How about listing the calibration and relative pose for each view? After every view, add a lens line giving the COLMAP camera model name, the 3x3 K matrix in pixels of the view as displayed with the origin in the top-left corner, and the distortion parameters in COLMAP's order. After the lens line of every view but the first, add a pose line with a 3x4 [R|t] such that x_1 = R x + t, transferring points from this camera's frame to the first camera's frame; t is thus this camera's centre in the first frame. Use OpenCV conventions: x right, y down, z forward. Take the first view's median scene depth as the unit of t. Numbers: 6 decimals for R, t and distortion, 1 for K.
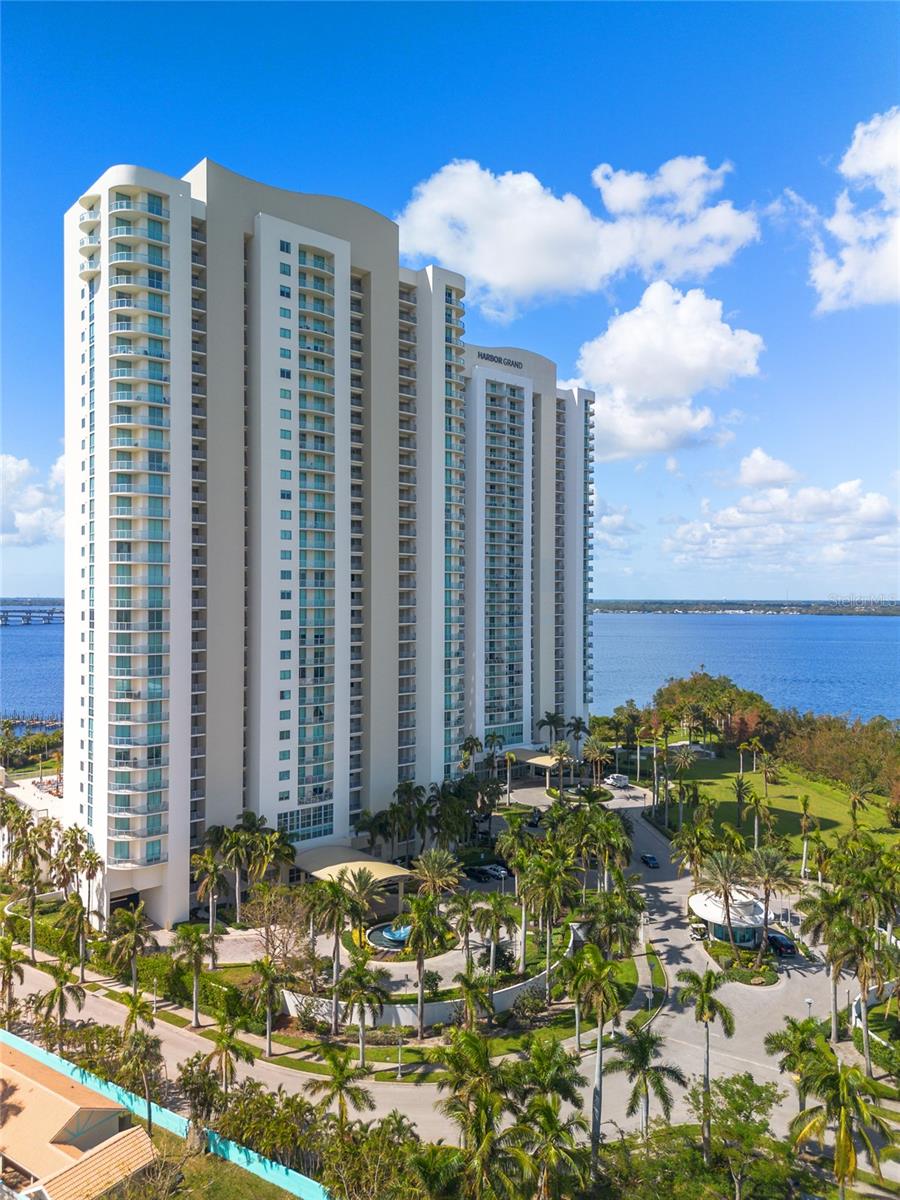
lens RADIAL K [[841.1, 0, 450.0], [0, 841.1, 600.0], [0, 0, 1]] dist [0.079292, -0.093462]
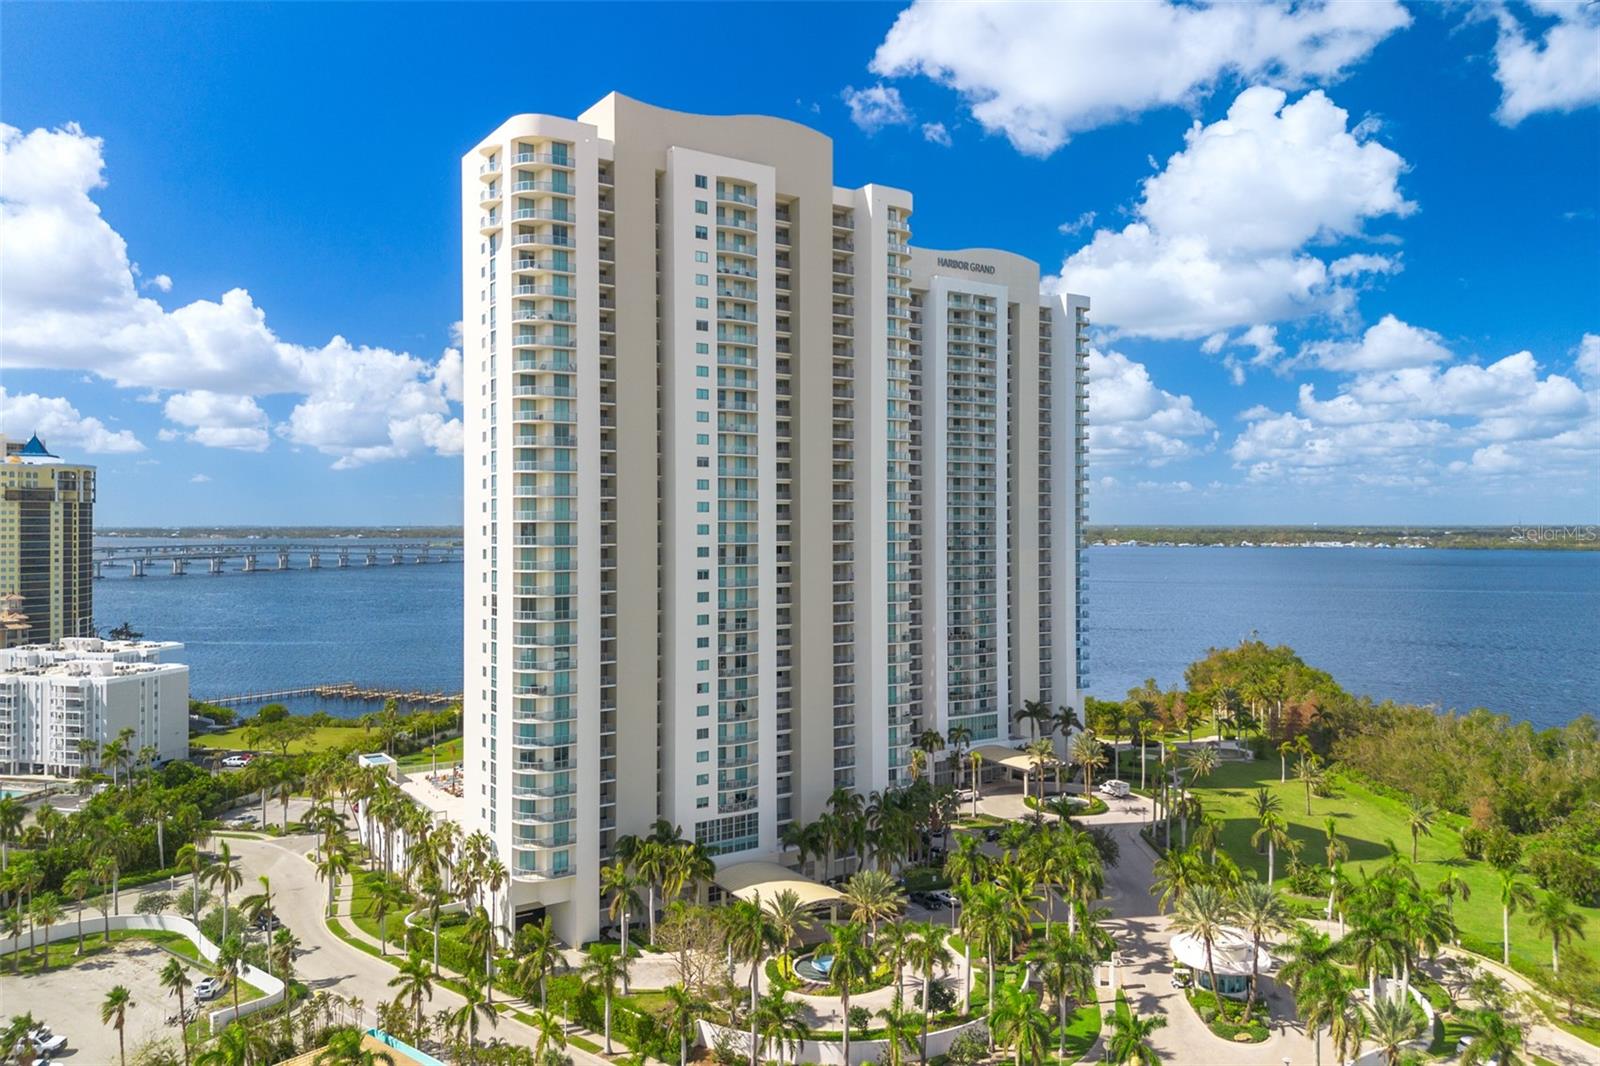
lens RADIAL K [[1120.1, 0, 800.0], [0, 1120.1, 533.0], [0, 0, 1]] dist [0.089627, -0.109759]
pose [[0.993207, -0.003610, -0.116306, 0.044318], [0.004322, 0.999973, 0.005873, -0.058810], [0.116282, -0.006336, 0.993196, -0.157349]]
